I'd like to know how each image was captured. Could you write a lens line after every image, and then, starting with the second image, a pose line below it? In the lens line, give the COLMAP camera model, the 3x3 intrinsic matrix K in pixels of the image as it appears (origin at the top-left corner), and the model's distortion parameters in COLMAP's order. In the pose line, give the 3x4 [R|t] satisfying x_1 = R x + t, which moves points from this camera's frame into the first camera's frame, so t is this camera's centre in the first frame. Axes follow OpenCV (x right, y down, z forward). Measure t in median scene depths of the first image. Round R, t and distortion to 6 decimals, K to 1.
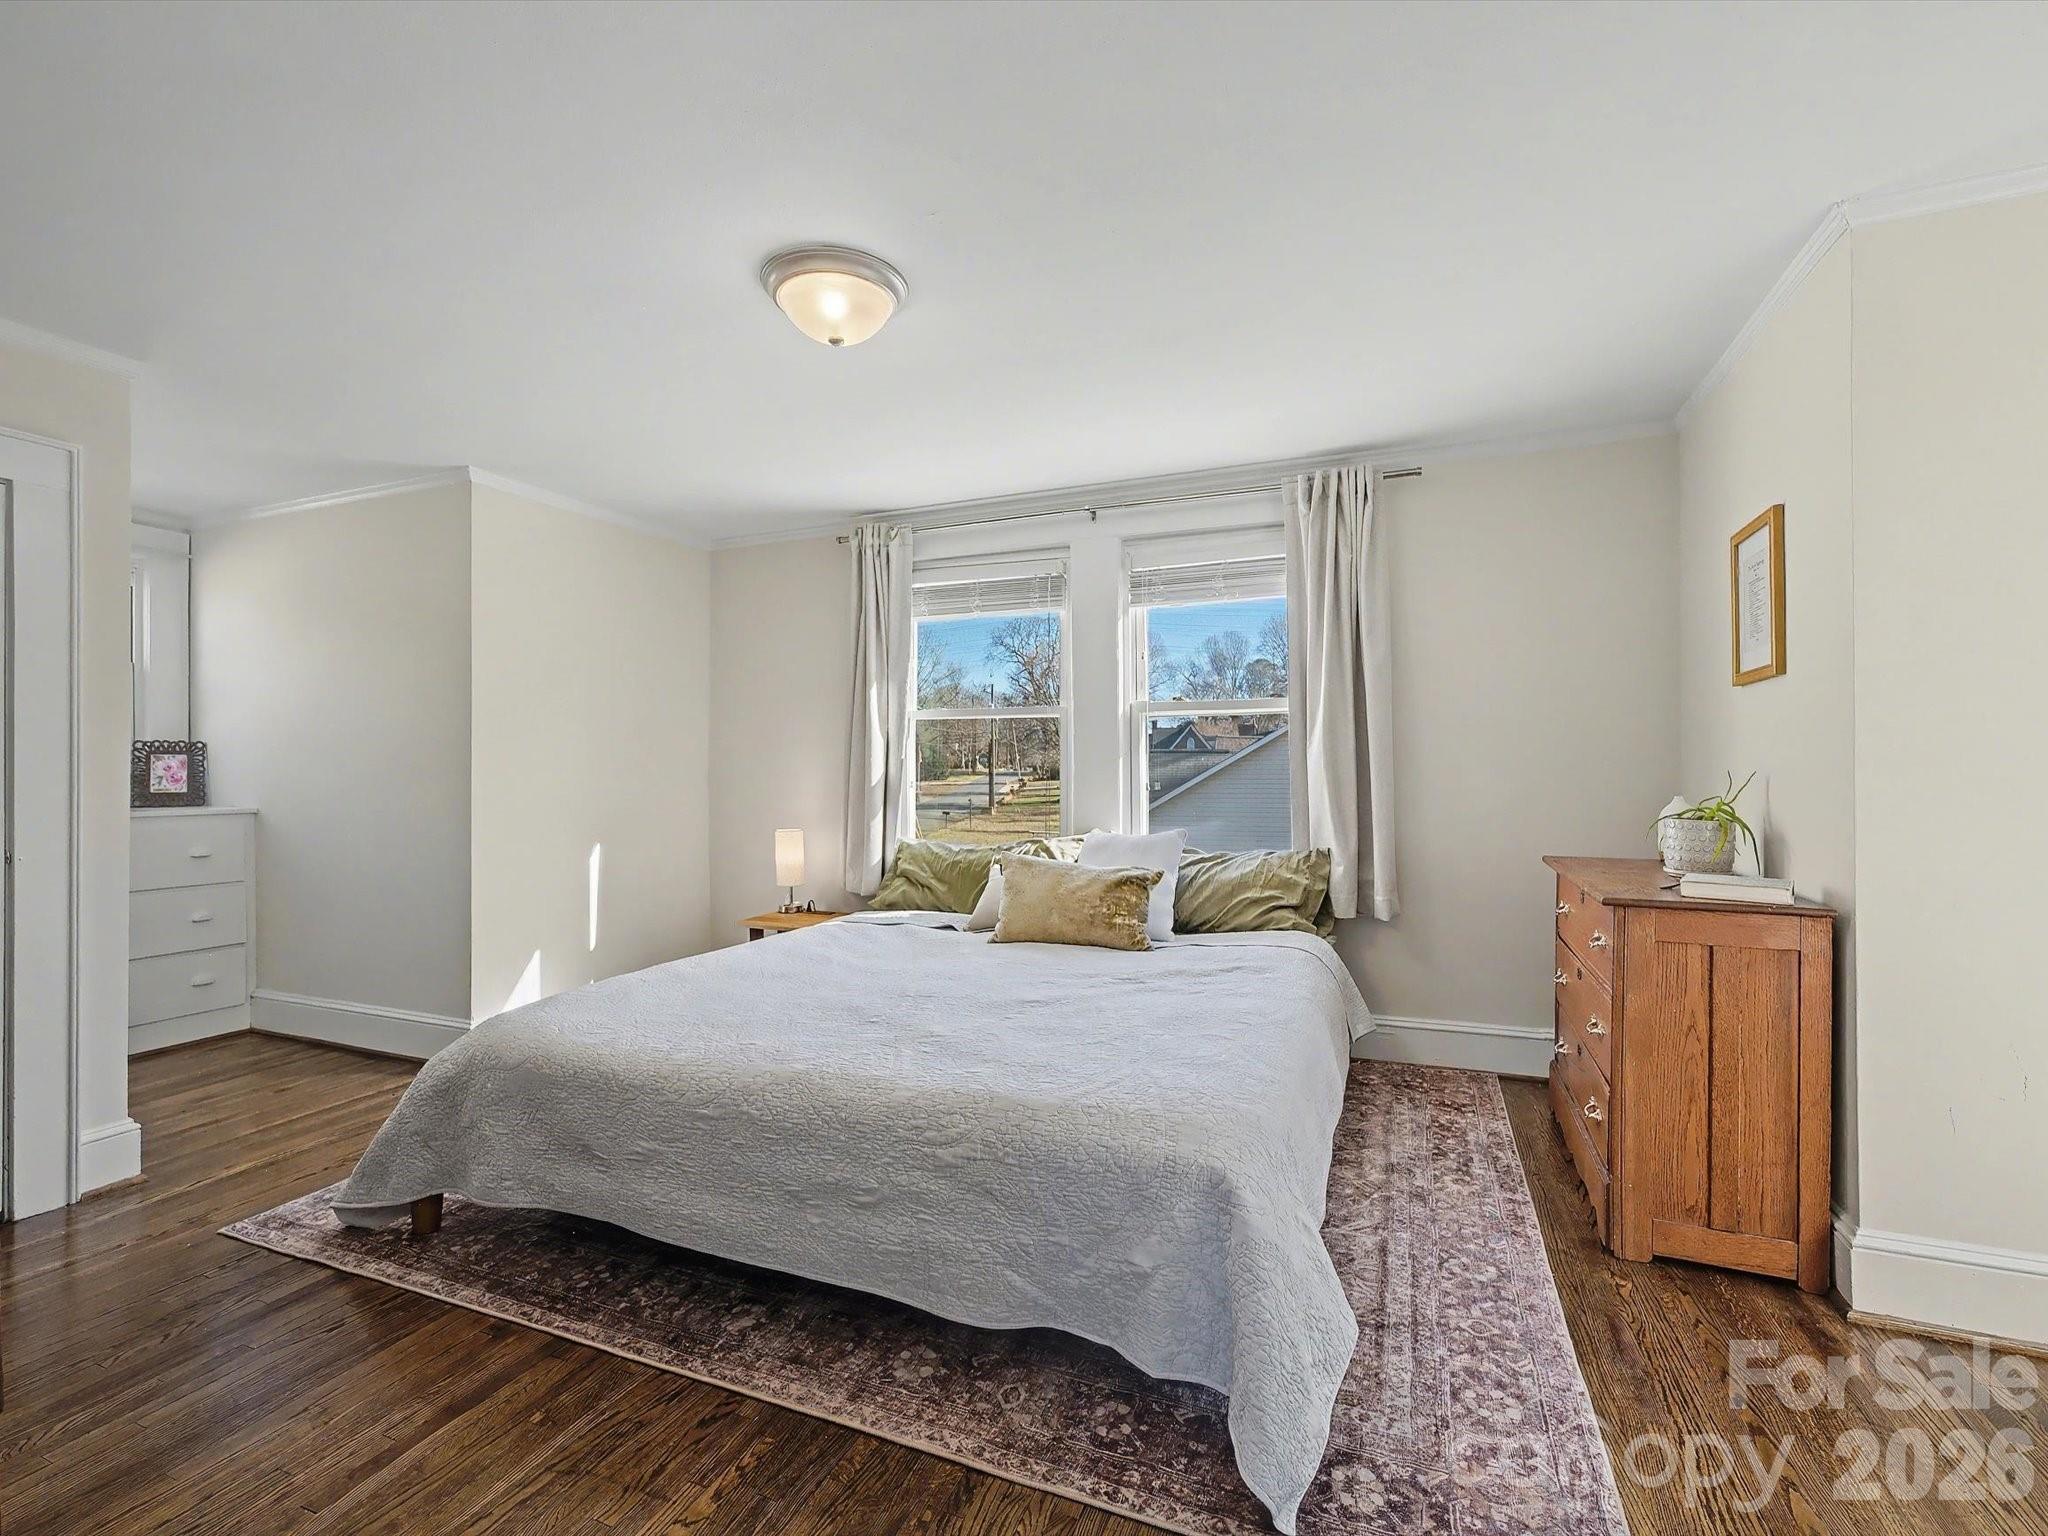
lens RADIAL K [[934.3, 0, 1001.7], [0, 934.3, 777.4], [0, 0, 1]] dist [-0.045058, 0.000062]
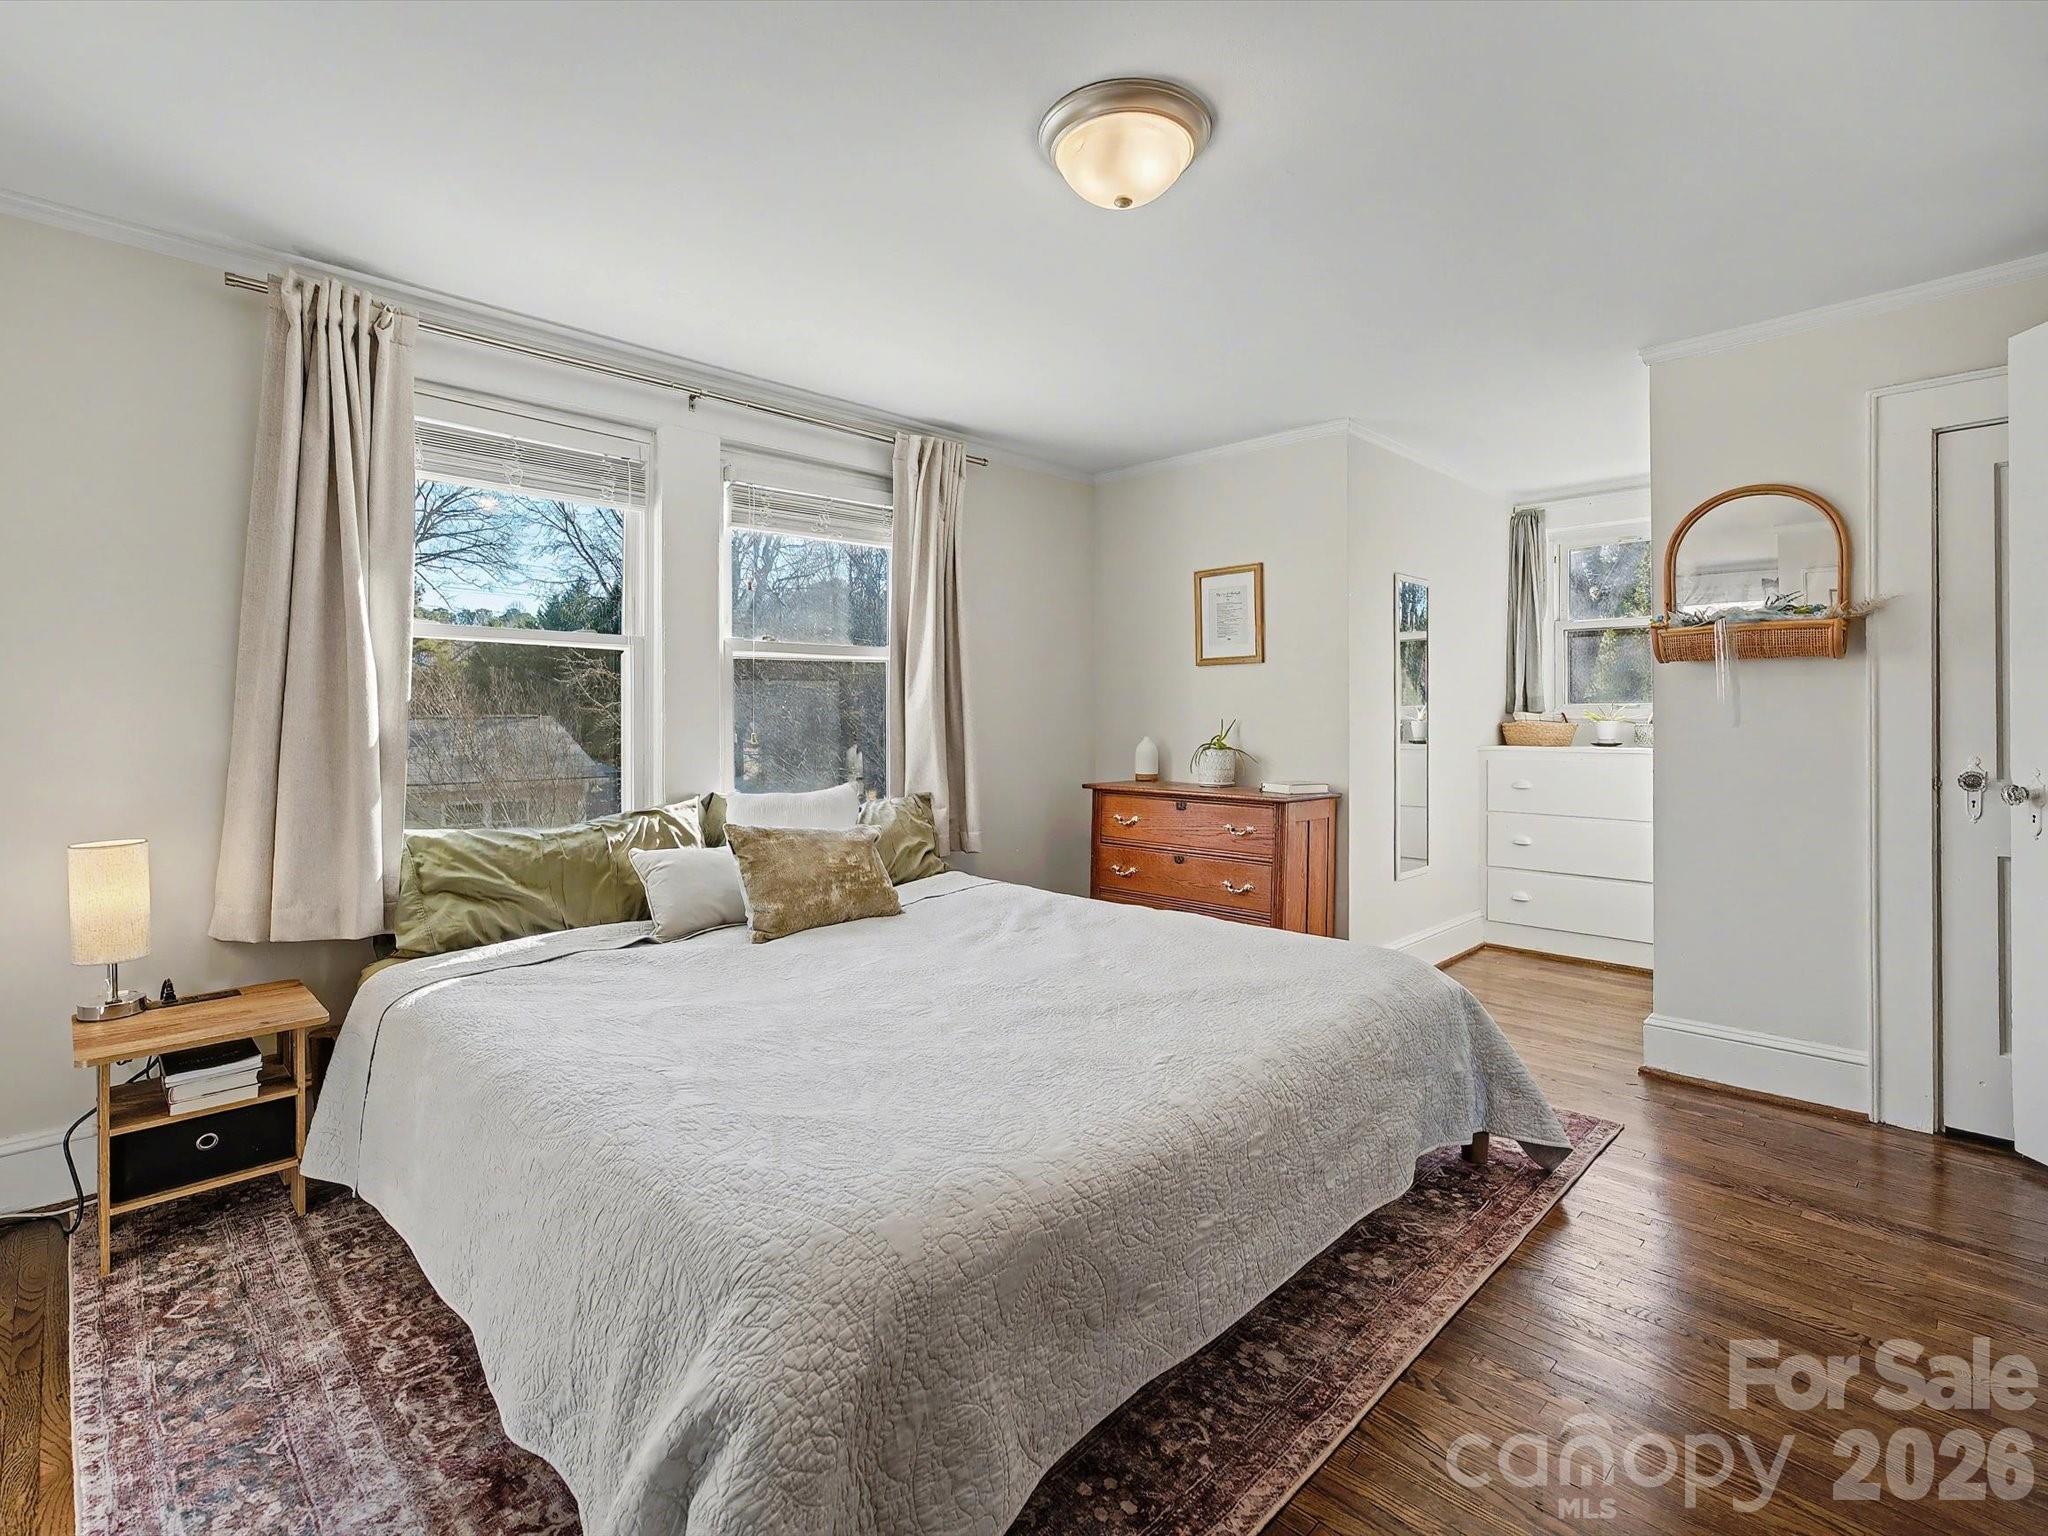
lens RADIAL K [[1000.5, 0, 1017.7], [0, 1000.5, 726.4], [0, 0, 1]] dist [0.000184, 0.000112]
pose [[0.362958, -0.007750, 0.931773, -0.664156], [0.004536, 0.999968, 0.006550, -0.006116], [-0.931795, 0.001849, 0.362981, 0.468421]]
